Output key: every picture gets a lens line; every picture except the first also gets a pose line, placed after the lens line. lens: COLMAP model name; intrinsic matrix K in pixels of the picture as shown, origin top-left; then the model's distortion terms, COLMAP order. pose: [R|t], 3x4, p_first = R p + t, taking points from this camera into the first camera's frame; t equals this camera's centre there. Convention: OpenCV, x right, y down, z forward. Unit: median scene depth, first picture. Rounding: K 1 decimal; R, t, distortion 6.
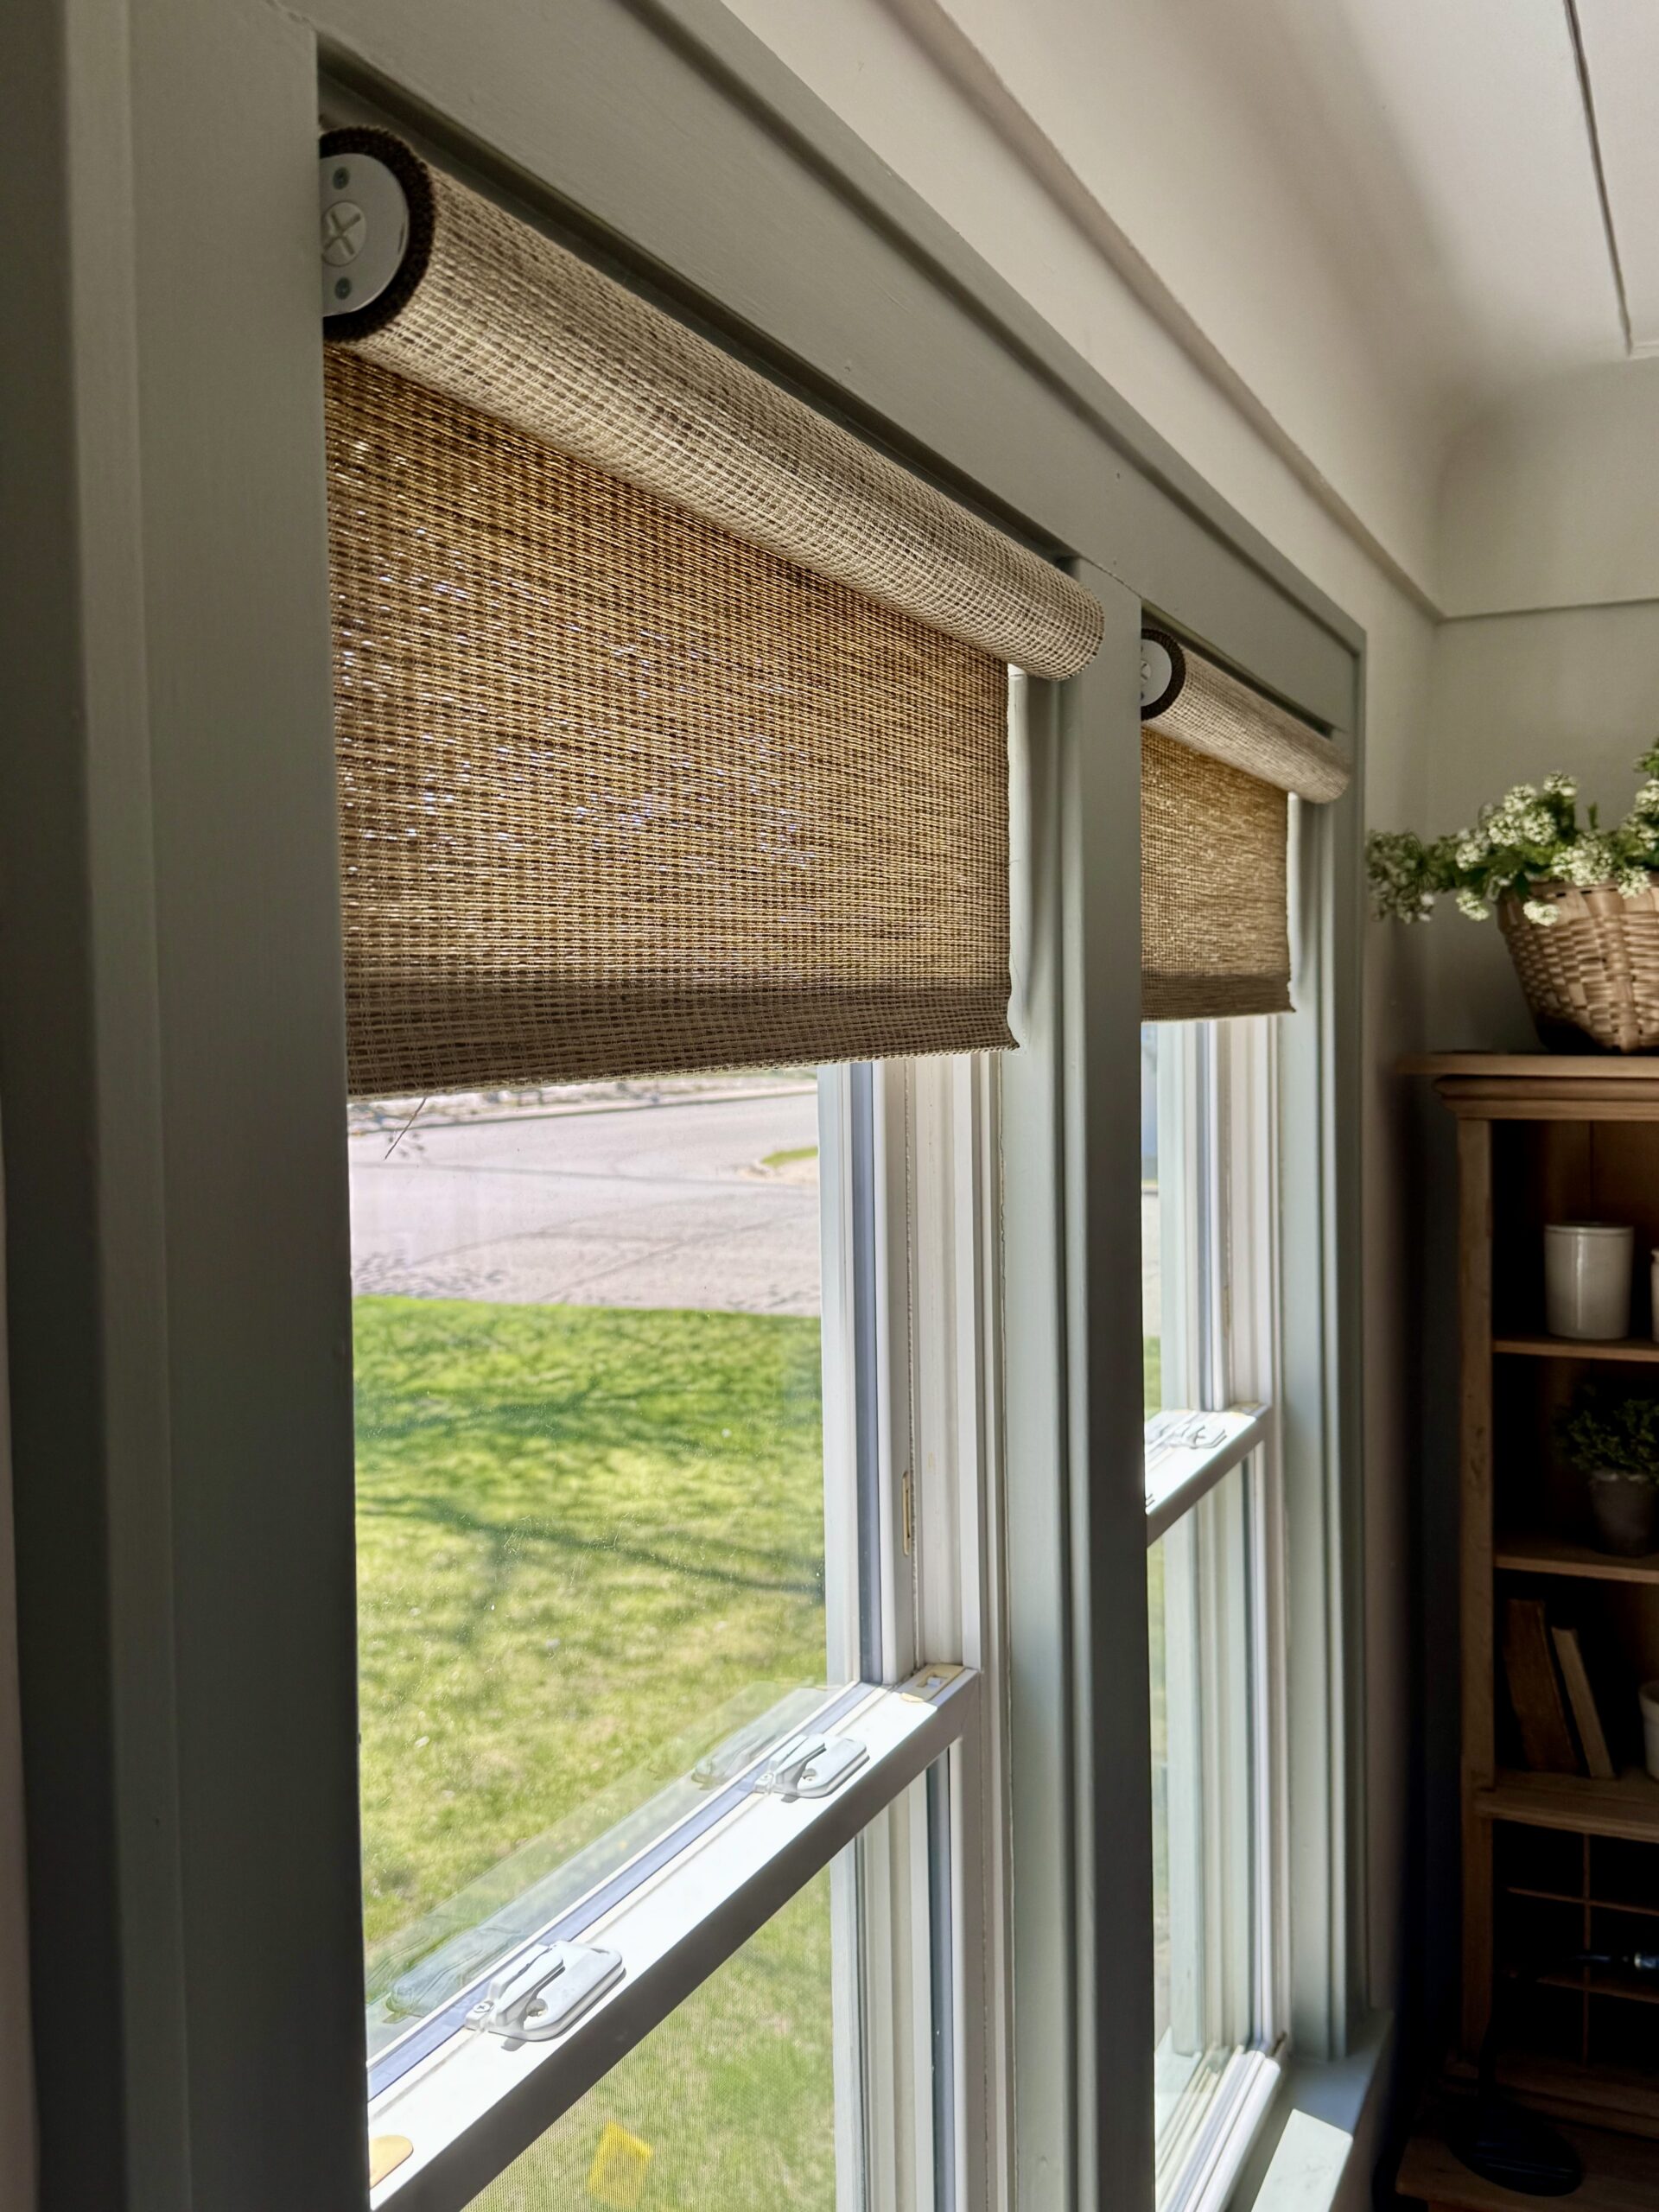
lens RADIAL K [[1909.7, 0, 822.2], [0, 1909.7, 1113.4], [0, 0, 1]] dist [-0.000092, -0.009533]
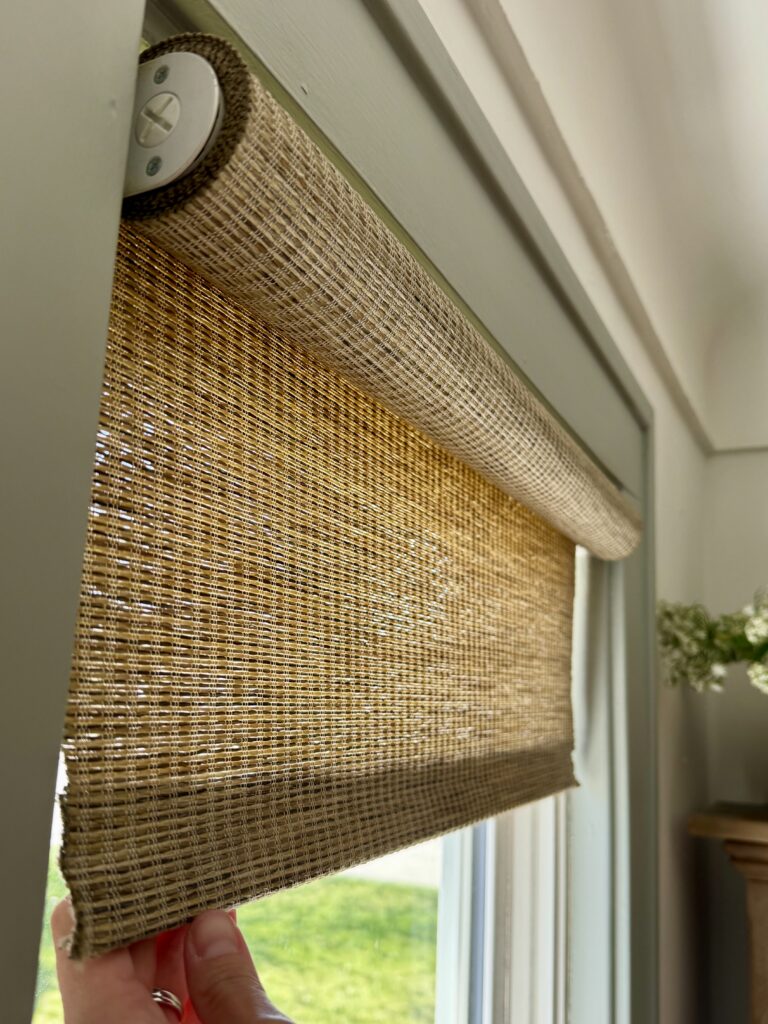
lens RADIAL K [[884.1, 0, 381.9], [0, 884.1, 505.9], [0, 0, 1]] dist [-0.000092, -0.009533]
pose [[0.997587, 0.063382, -0.028317, 0.076641], [-0.068690, 0.960264, -0.270507, -0.029652], [0.010047, 0.271800, 0.962301, 0.274428]]
